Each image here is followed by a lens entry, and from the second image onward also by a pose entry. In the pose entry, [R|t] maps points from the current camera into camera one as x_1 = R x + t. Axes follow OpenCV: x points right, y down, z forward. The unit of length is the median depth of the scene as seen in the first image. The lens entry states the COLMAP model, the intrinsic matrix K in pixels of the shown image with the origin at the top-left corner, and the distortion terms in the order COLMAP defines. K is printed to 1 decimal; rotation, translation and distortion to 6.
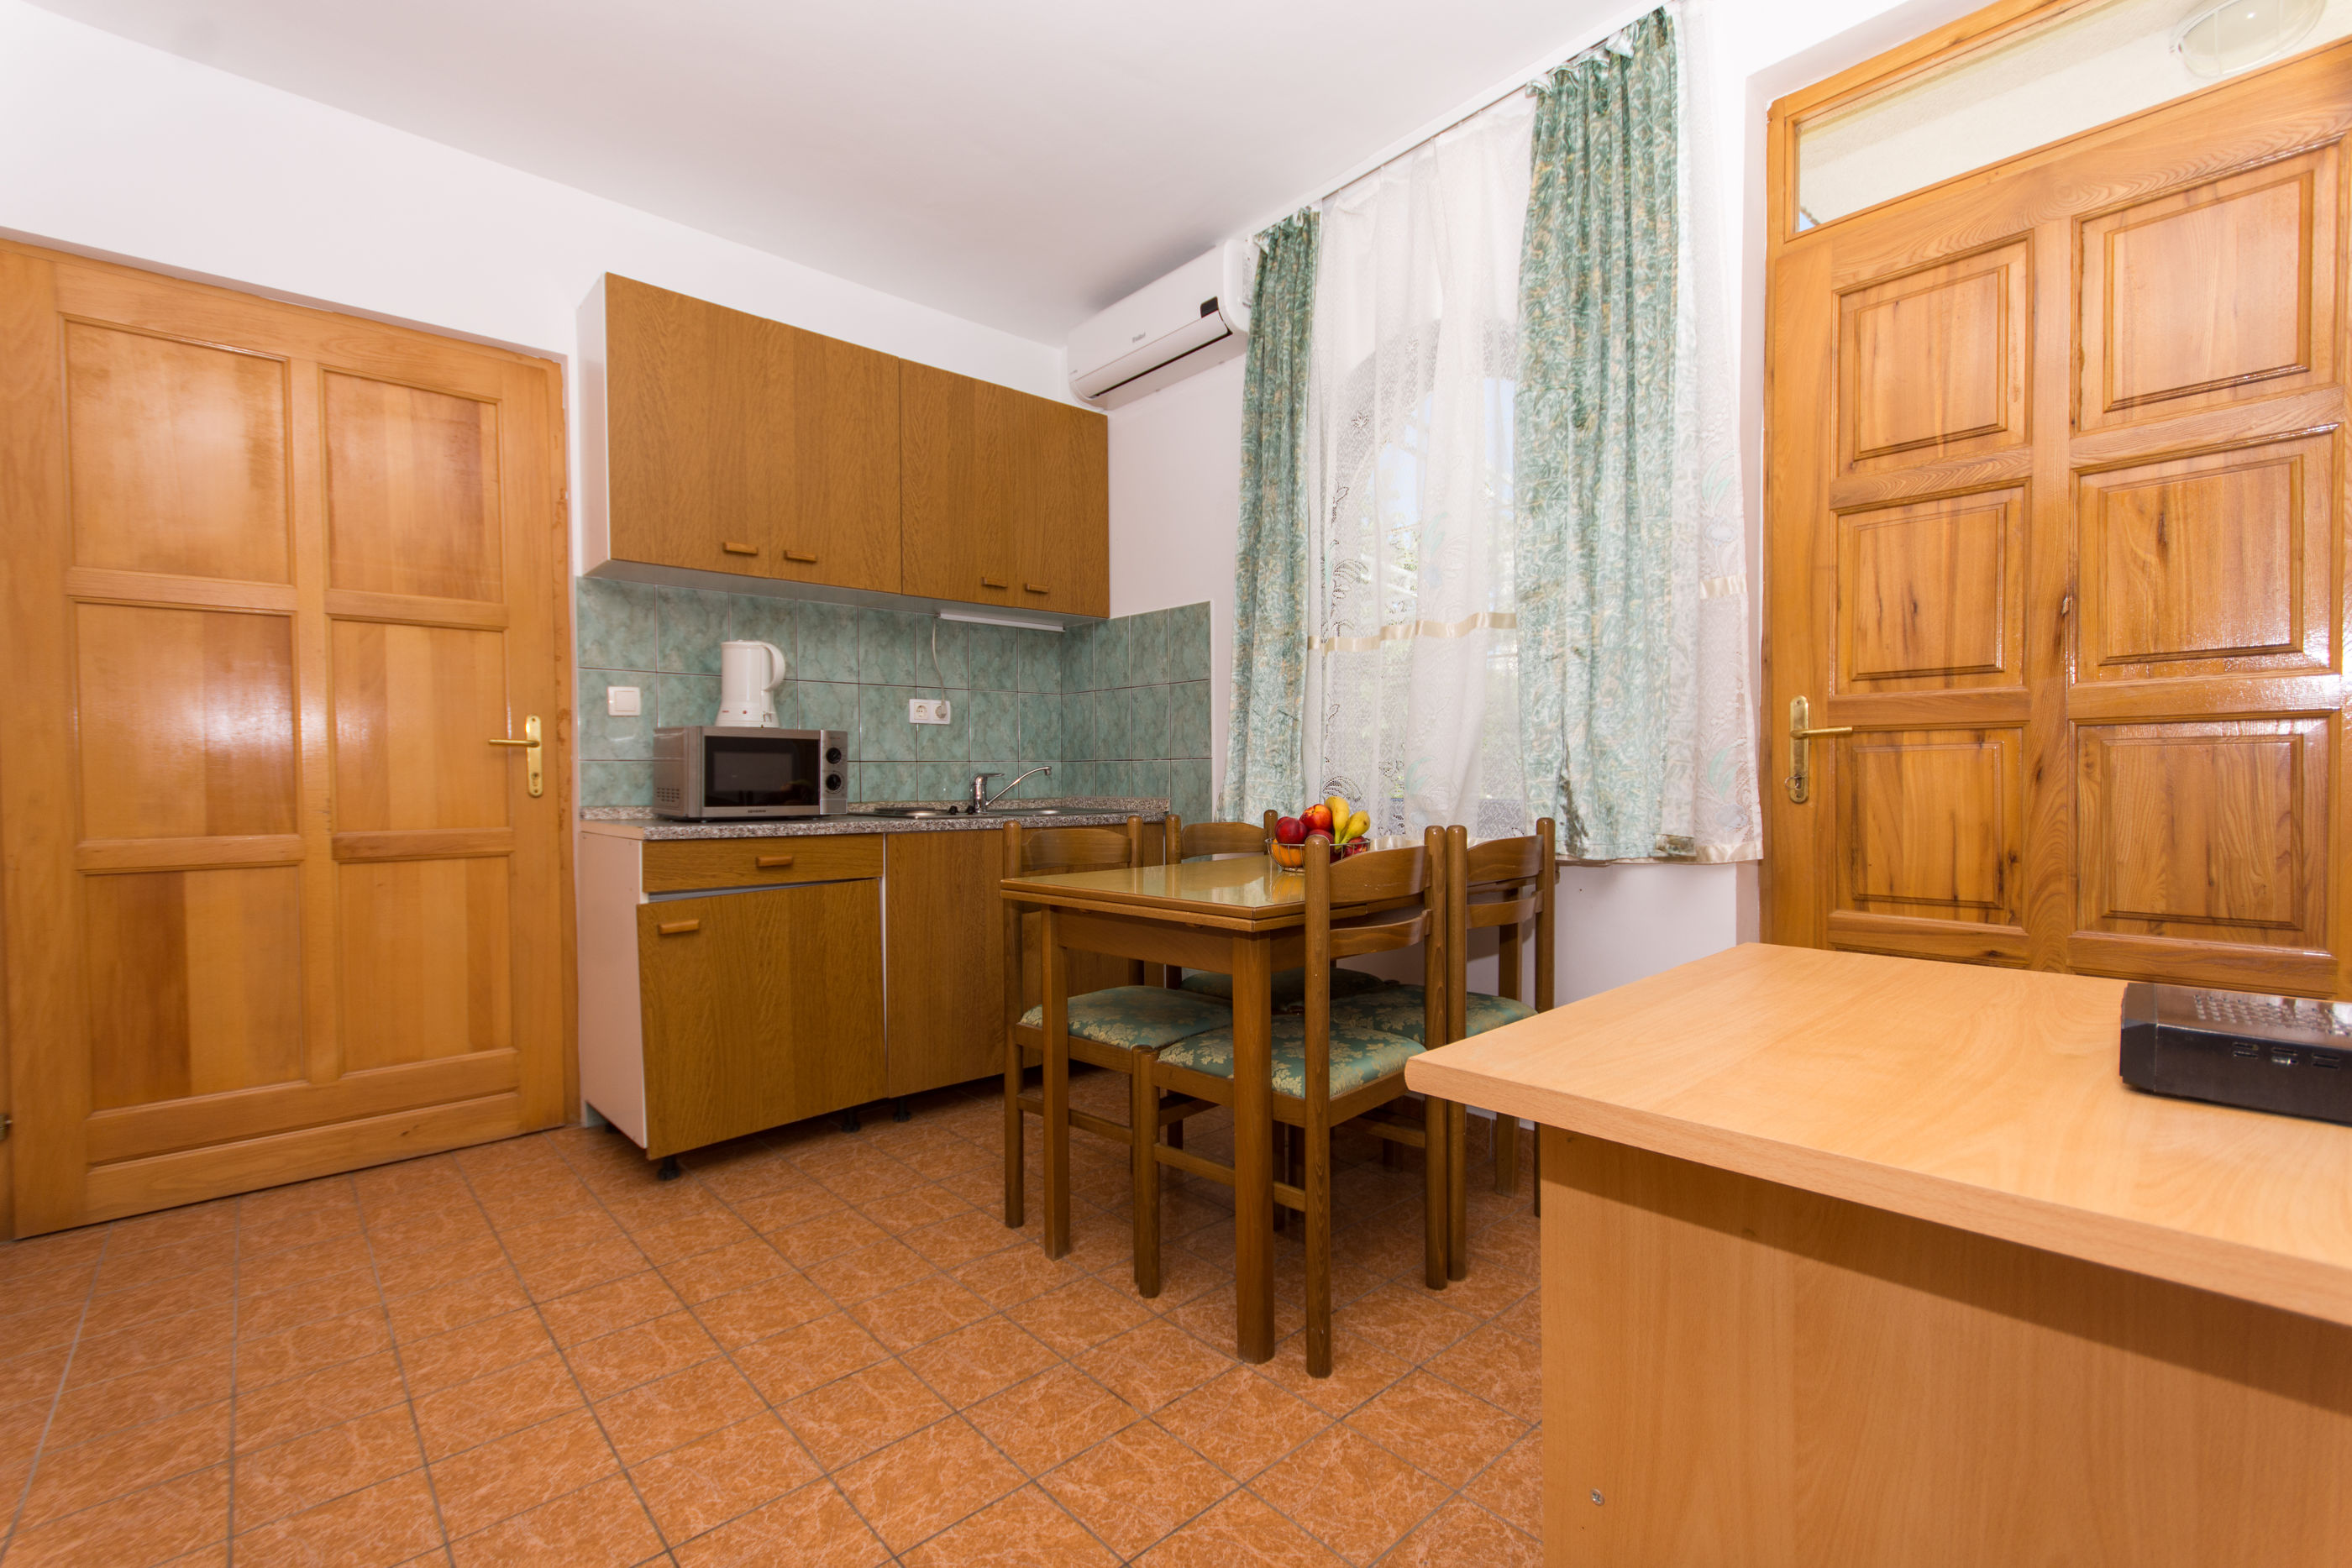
lens RADIAL K [[1022.1, 0, 1167.1], [0, 1022.1, 793.1], [0, 0, 1]] dist [0.010785, -0.003685]
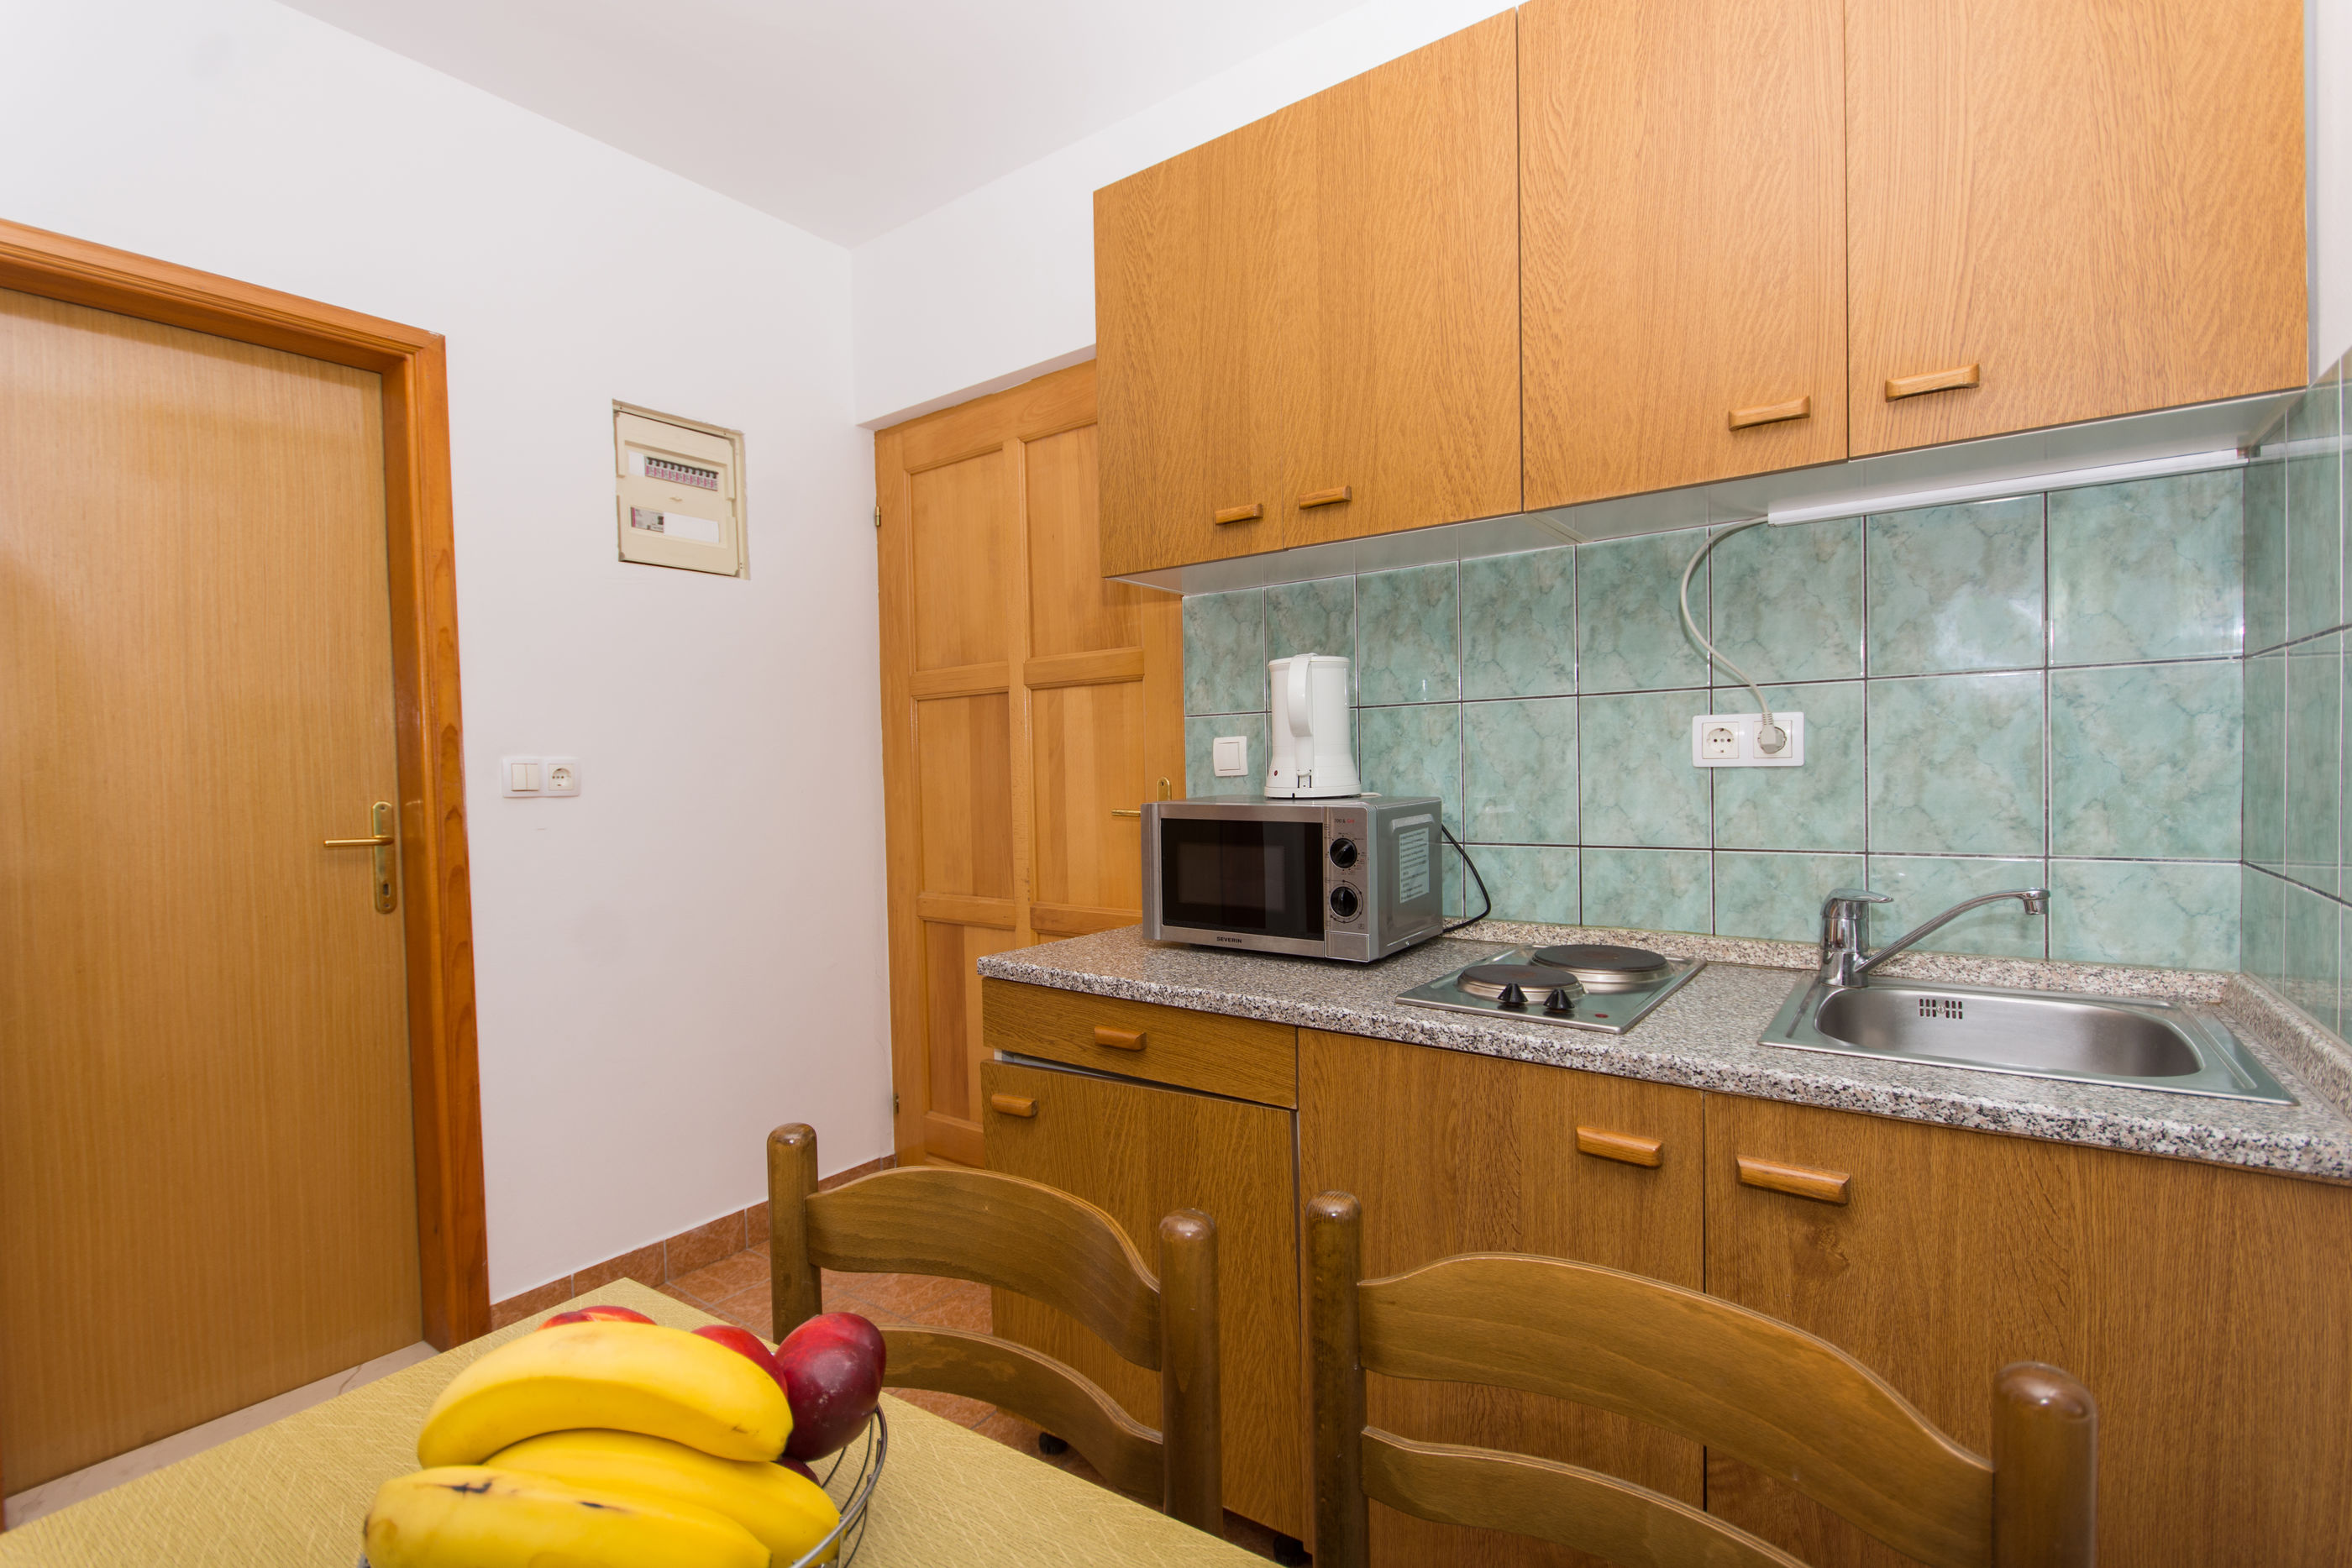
lens RADIAL K [[1074.7, 0, 1177.1], [0, 1074.7, 795.0], [0, 0, 1]] dist [0.003962, -0.005792]
pose [[0.213415, 0.029464, -0.976517, 0.217494], [0.002188, 0.999528, 0.030637, -0.087373], [0.976959, -0.008675, 0.213250, 0.814562]]
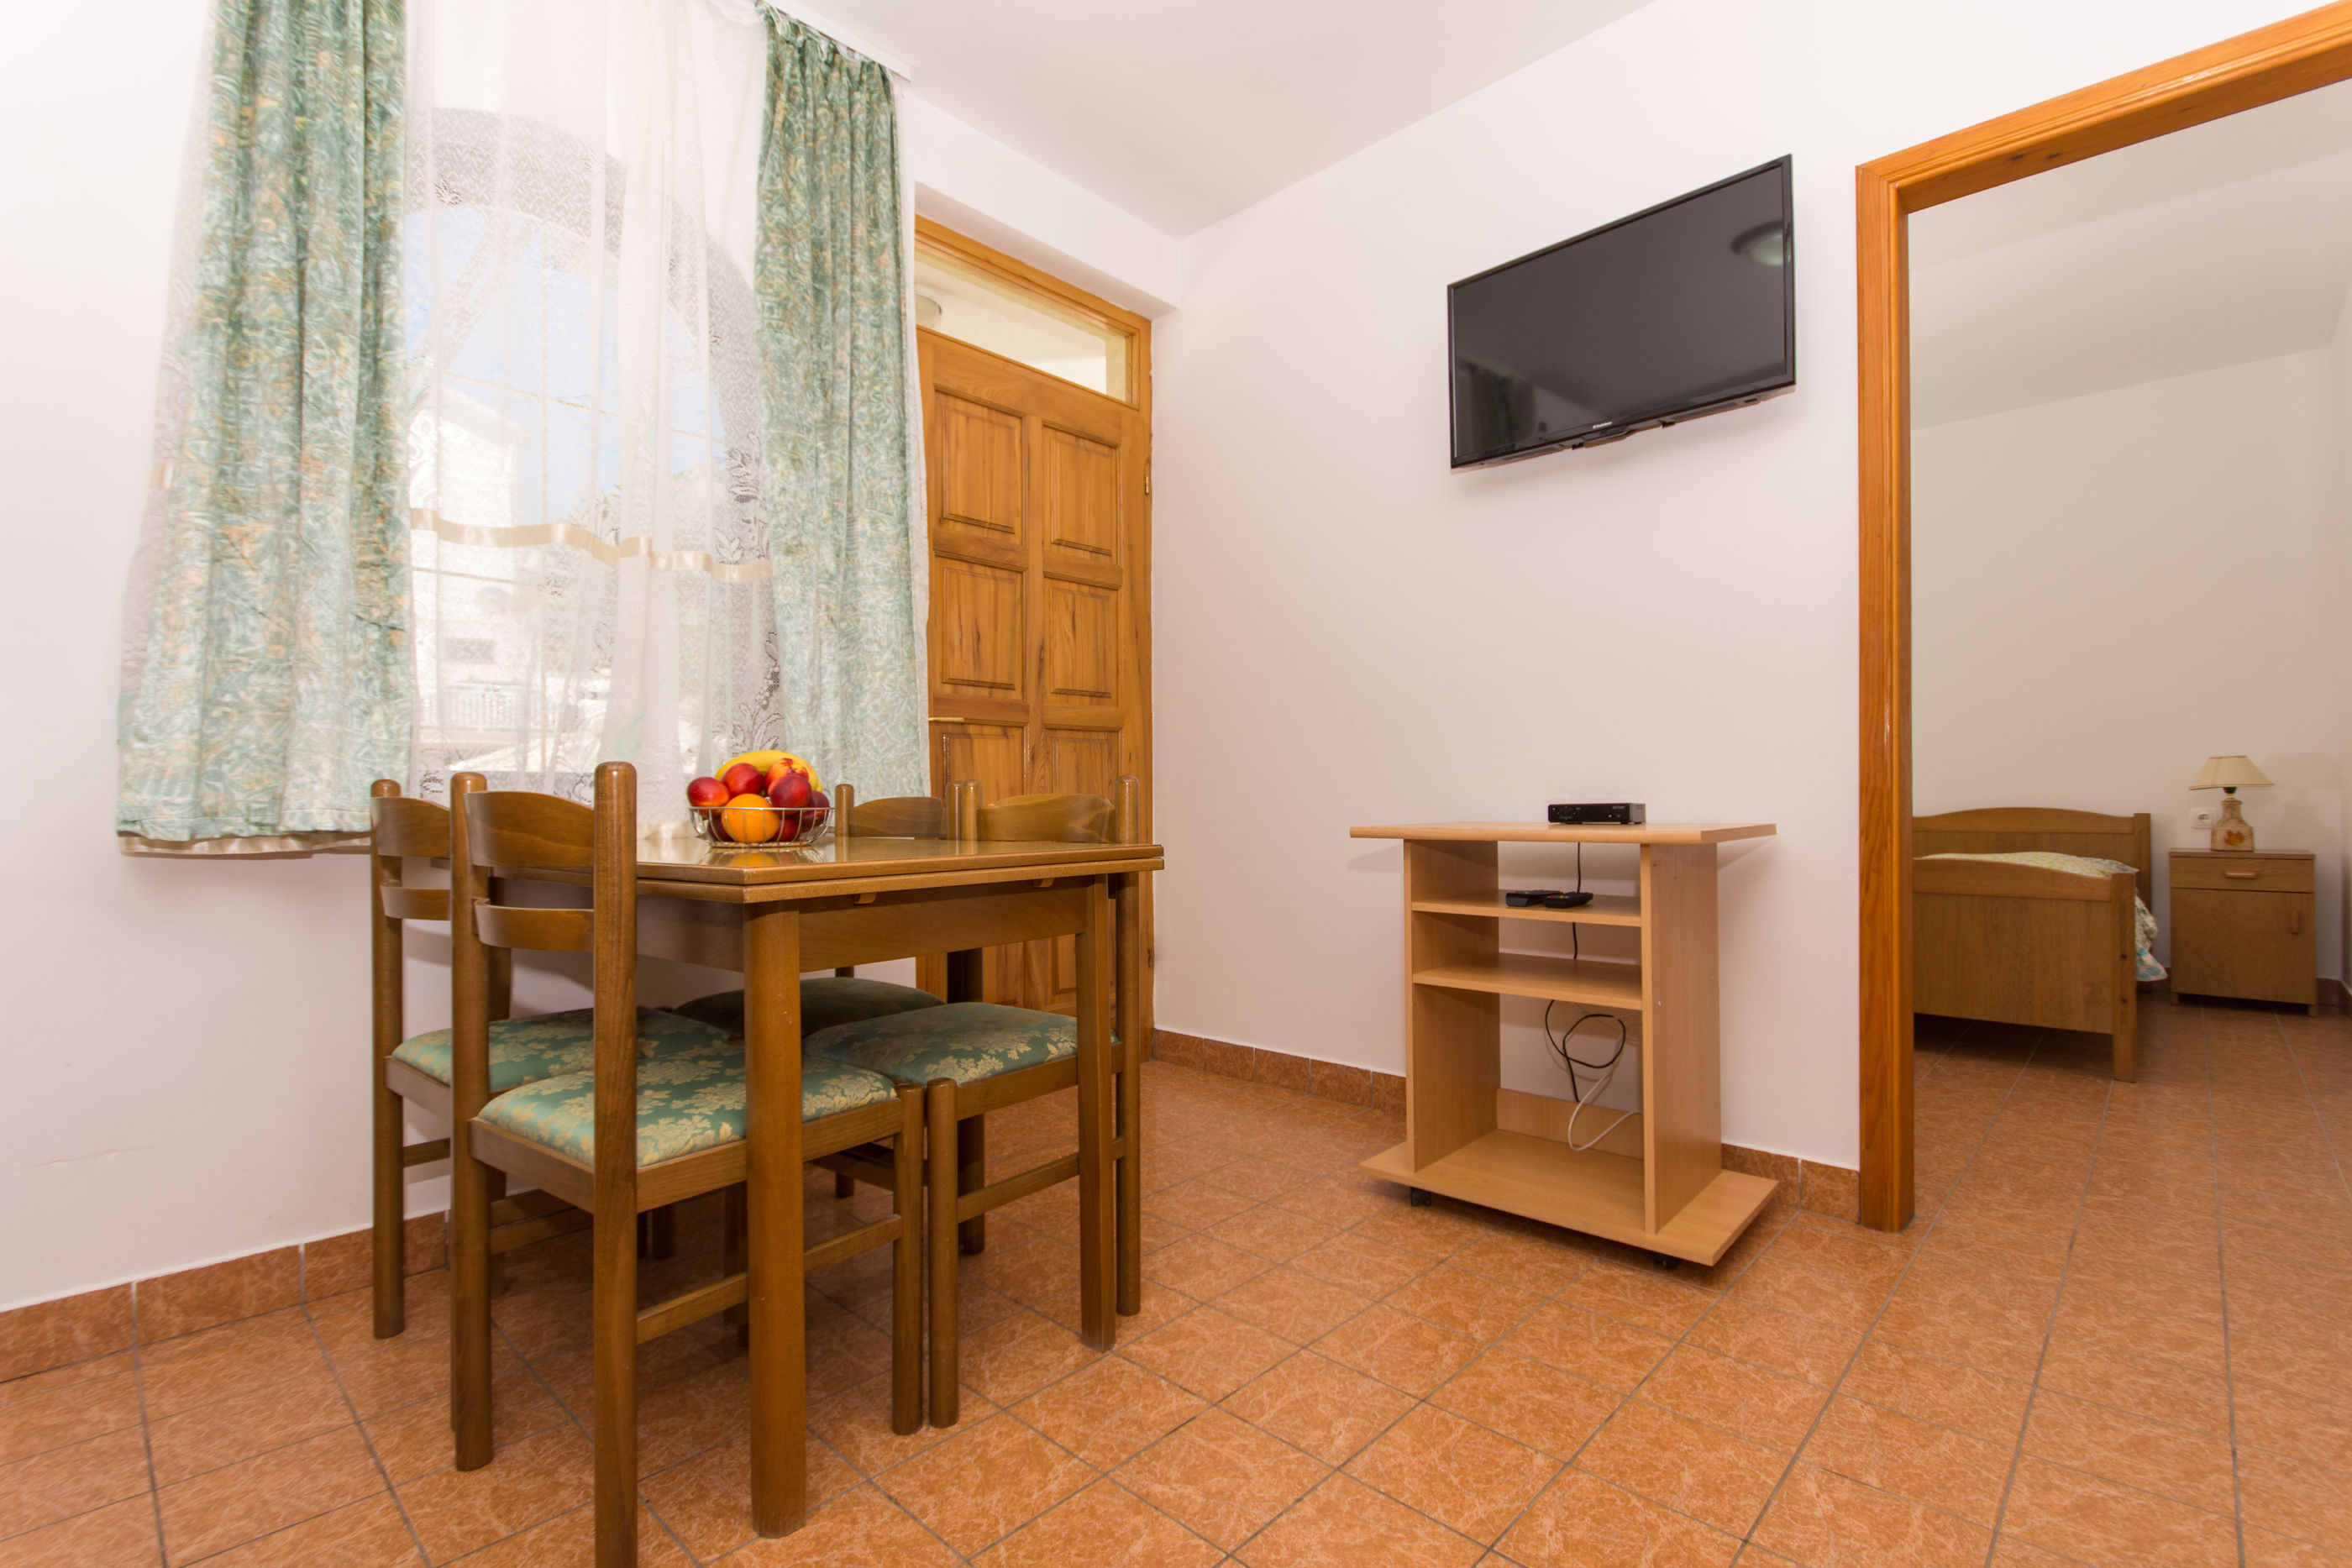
lens RADIAL K [[1074.7, 0, 1163.6], [0, 1074.7, 790.0], [0, 0, 1]] dist [0.003962, -0.005792]
pose [[-0.080711, 0.018401, 0.996568, -0.530825], [0.026021, 0.999528, -0.016348, 0.042561], [-0.996398, 0.024612, -0.081152, 0.602925]]
